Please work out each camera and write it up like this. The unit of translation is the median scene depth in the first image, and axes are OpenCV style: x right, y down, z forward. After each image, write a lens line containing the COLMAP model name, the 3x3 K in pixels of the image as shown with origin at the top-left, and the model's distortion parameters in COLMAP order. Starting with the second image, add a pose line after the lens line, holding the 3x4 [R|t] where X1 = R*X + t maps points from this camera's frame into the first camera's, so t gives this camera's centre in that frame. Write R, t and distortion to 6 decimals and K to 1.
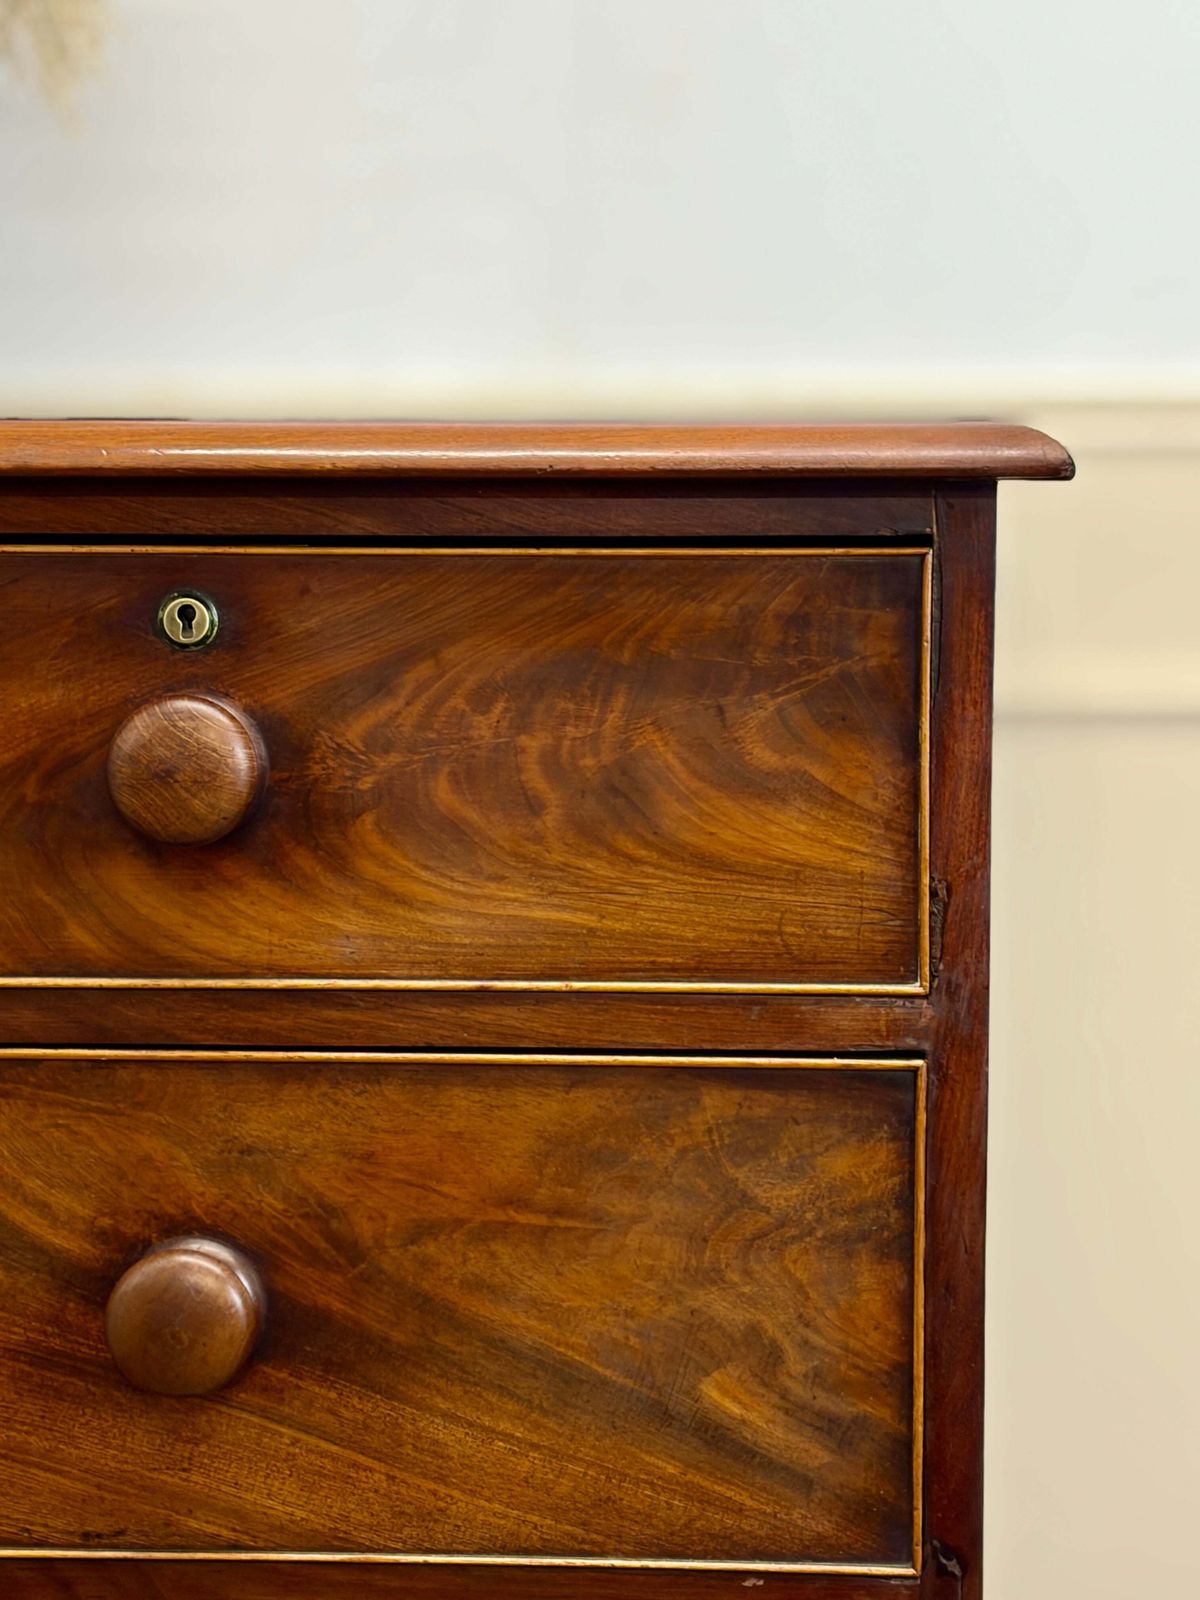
lens RADIAL K [[3859.3, 0, 597.6], [0, 3859.3, 798.1], [0, 0, 1]] dist [0.247320, -0.881018]
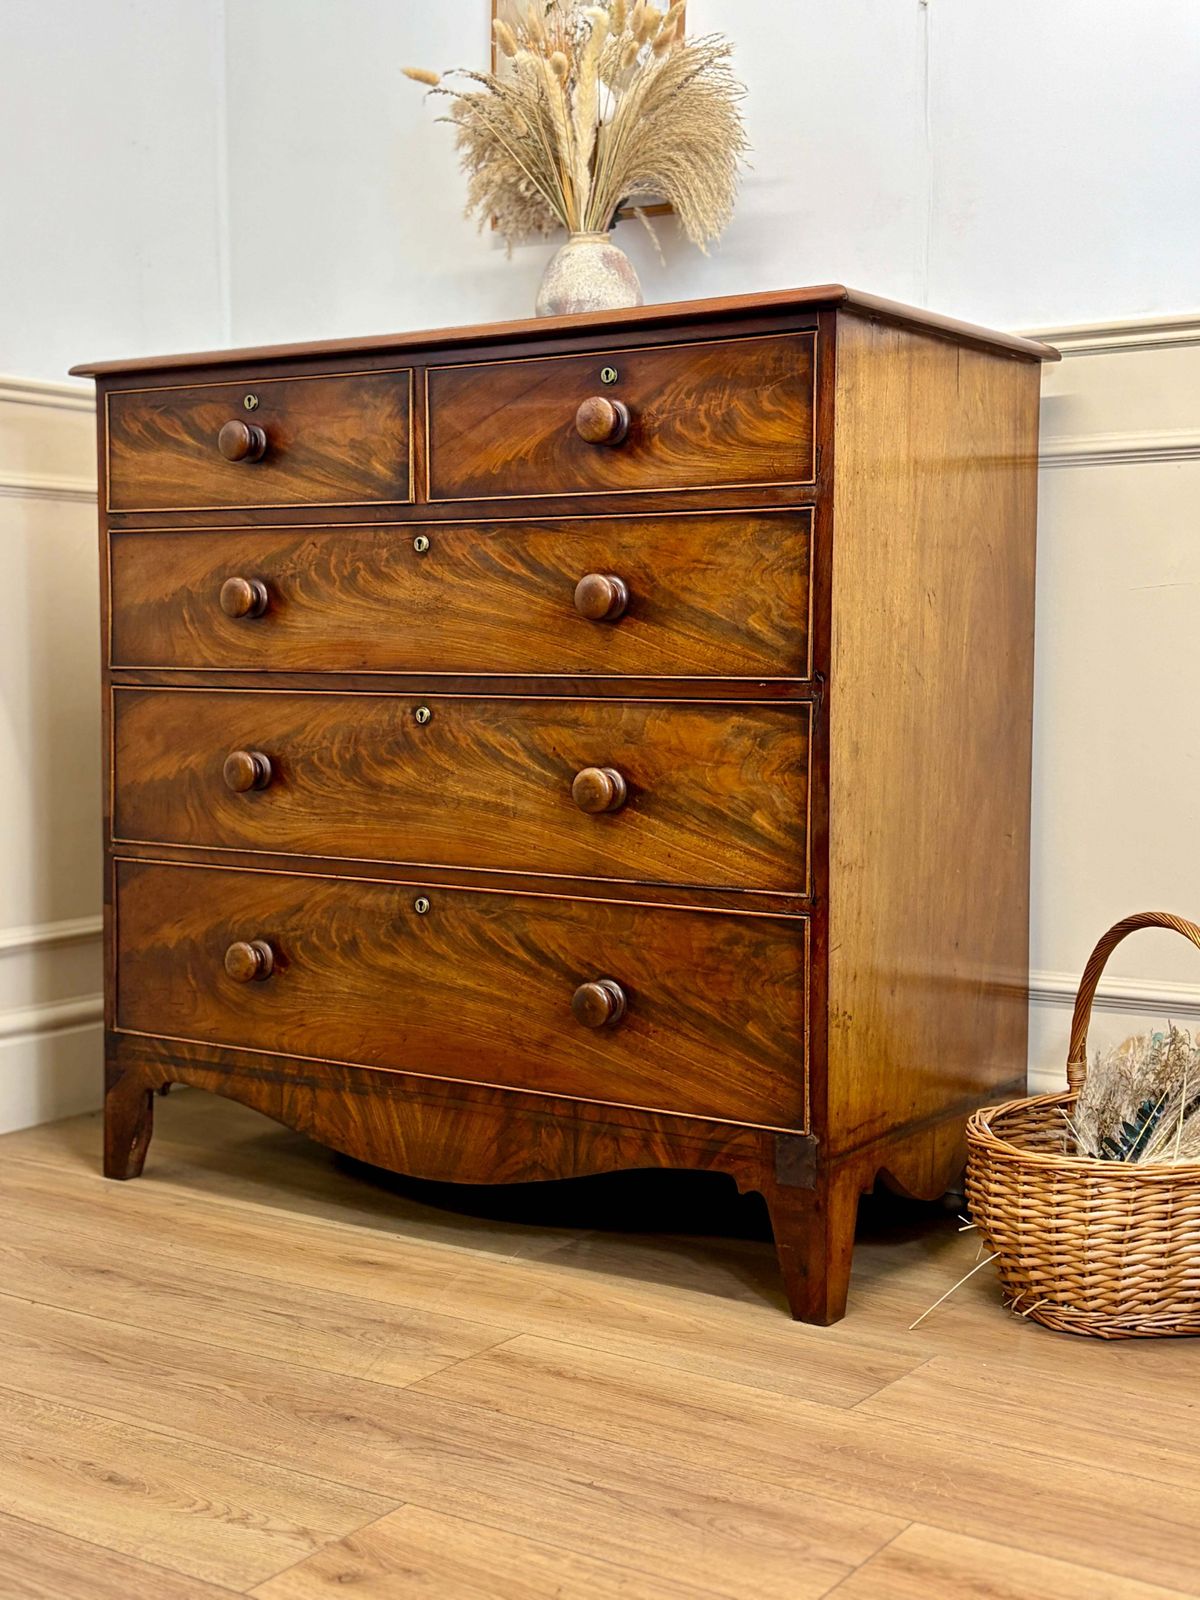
lens RADIAL K [[2094.3, 0, 606.7], [0, 2094.3, 799.9], [0, 0, 1]] dist [0.273780, -1.092161]
pose [[0.857628, 0.035885, -0.513017, 0.784827], [-0.042100, 0.999113, -0.000494, 0.299218], [0.512544, 0.022022, 0.858378, -0.470953]]
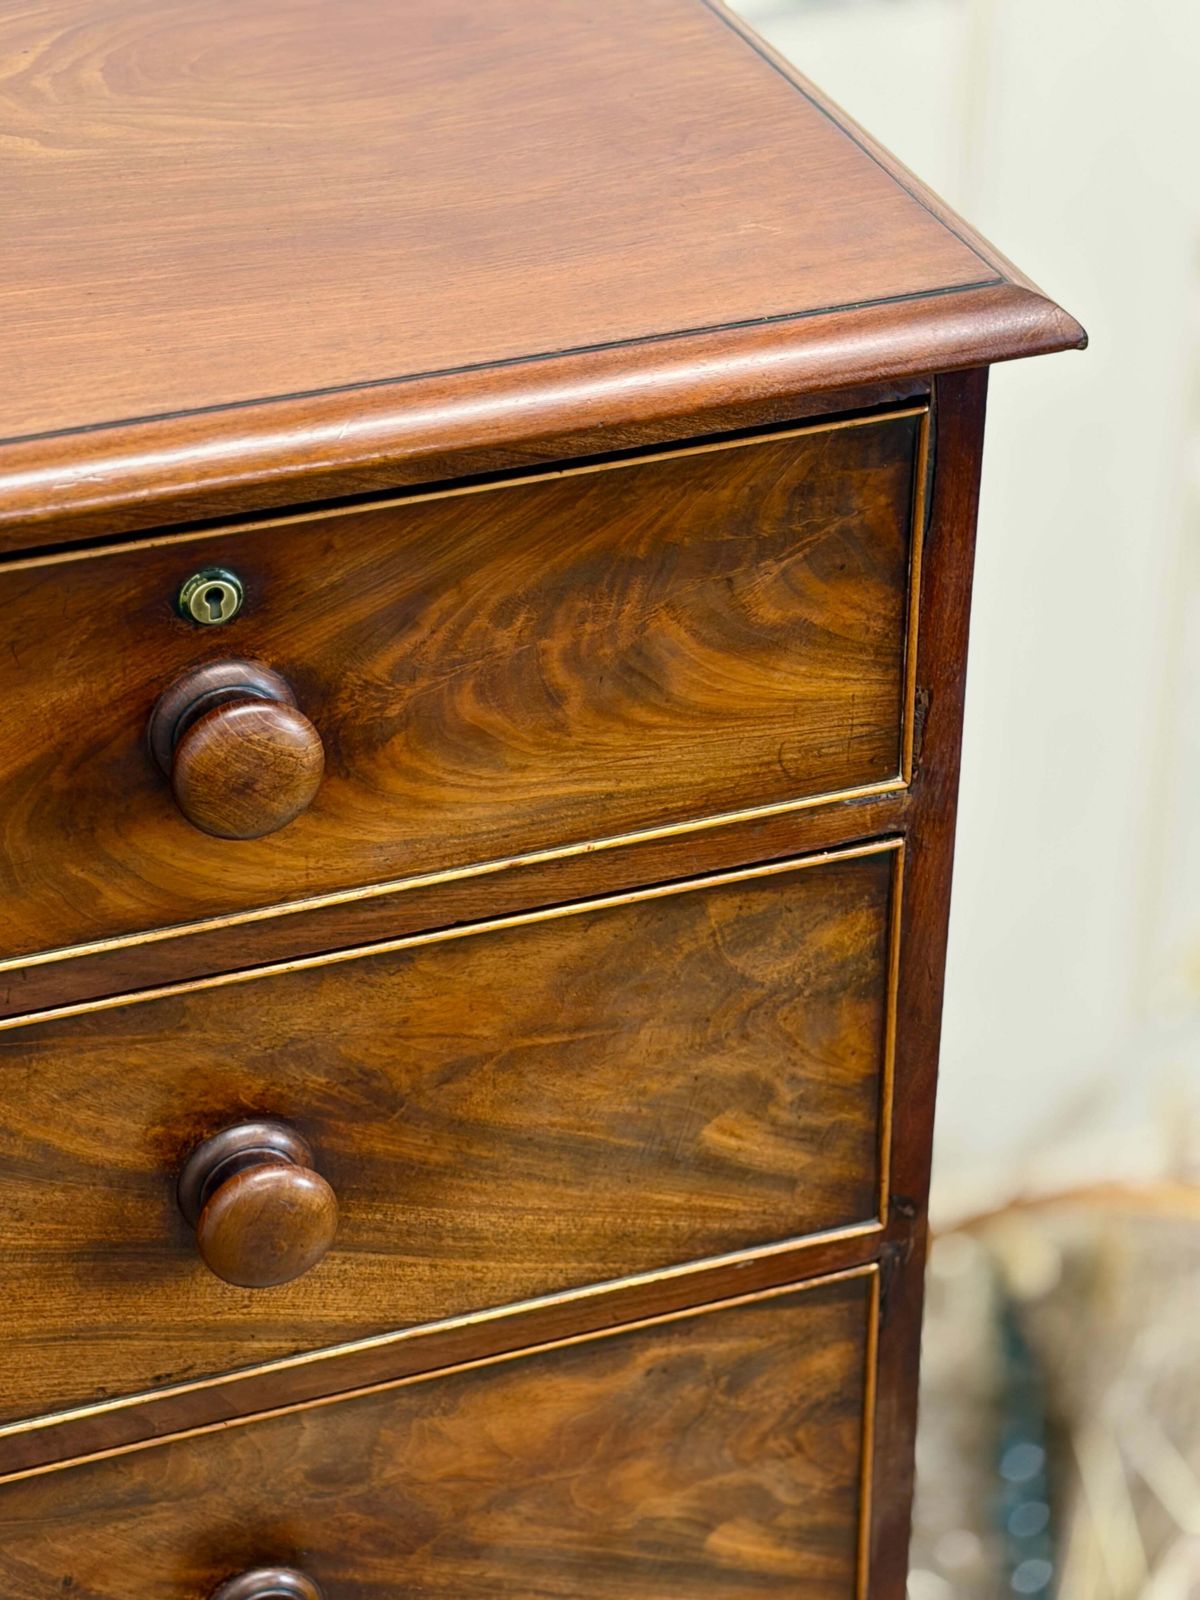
lens RADIAL K [[3859.3, 0, 597.6], [0, 3859.3, 798.1], [0, 0, 1]] dist [0.247320, -0.881018]
pose [[0.918103, -0.211806, 0.335001, -0.344068], [0.032437, 0.882549, 0.469100, -0.440507], [-0.395013, -0.419816, 0.817141, 0.167697]]
